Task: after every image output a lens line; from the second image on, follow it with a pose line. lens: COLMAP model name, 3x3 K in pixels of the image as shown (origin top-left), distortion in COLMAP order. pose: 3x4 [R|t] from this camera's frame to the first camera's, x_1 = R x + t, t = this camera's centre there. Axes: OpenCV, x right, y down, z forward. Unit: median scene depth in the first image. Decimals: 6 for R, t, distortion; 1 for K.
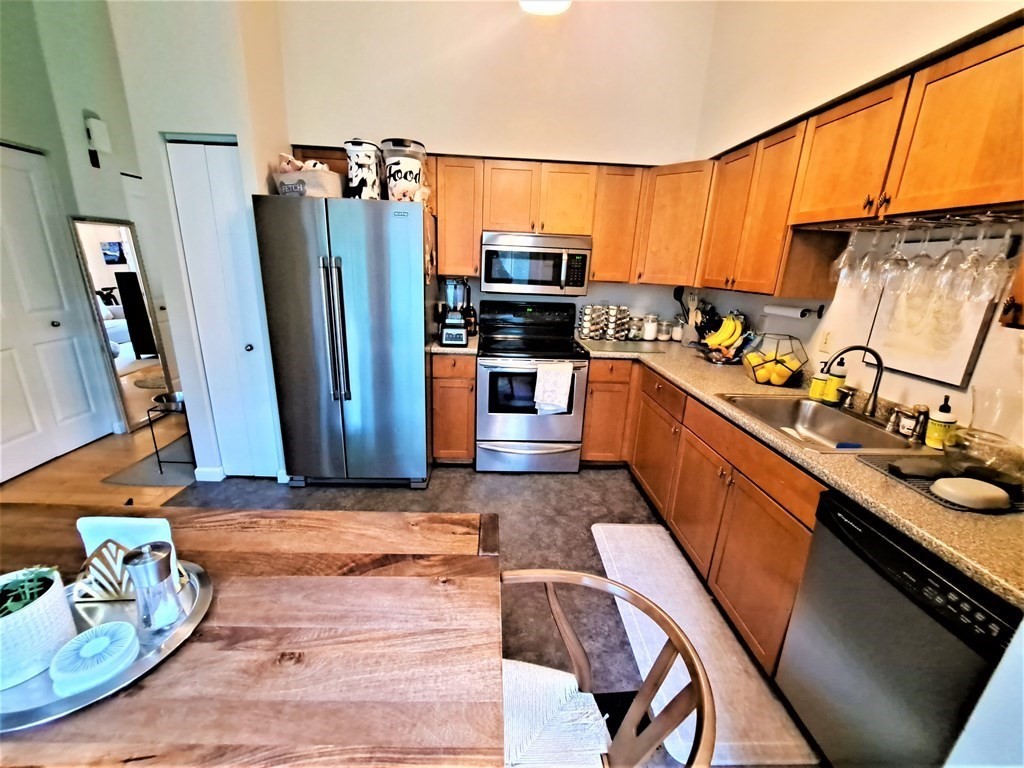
lens RADIAL K [[406.5, 0, 512.4], [0, 406.5, 389.9], [0, 0, 1]] dist [-0.016111, -0.000434]
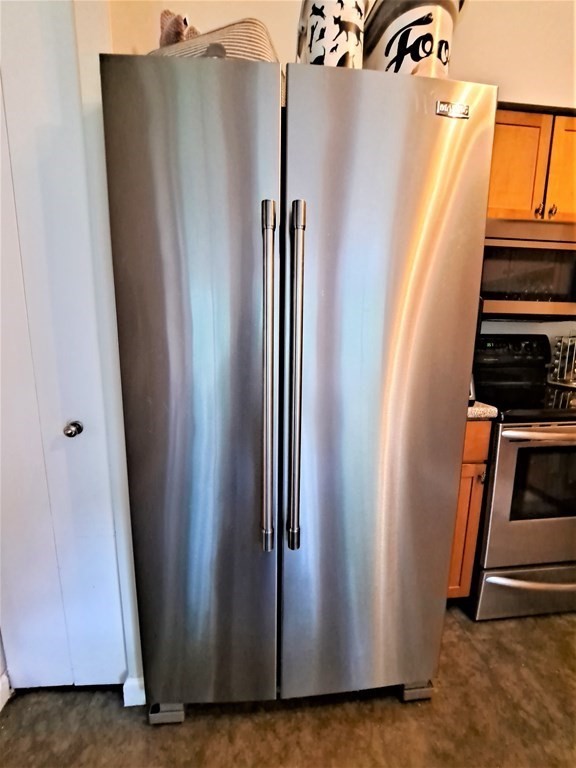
lens RADIAL K [[304.9, 0, 288.7], [0, 304.9, 376.9], [0, 0, 1]] dist [-0.016111, -0.000434]
pose [[0.998981, -0.037814, 0.024629, -0.388092], [0.040775, 0.990196, -0.133599, -0.102764], [-0.019336, 0.134467, 0.990729, 0.606896]]
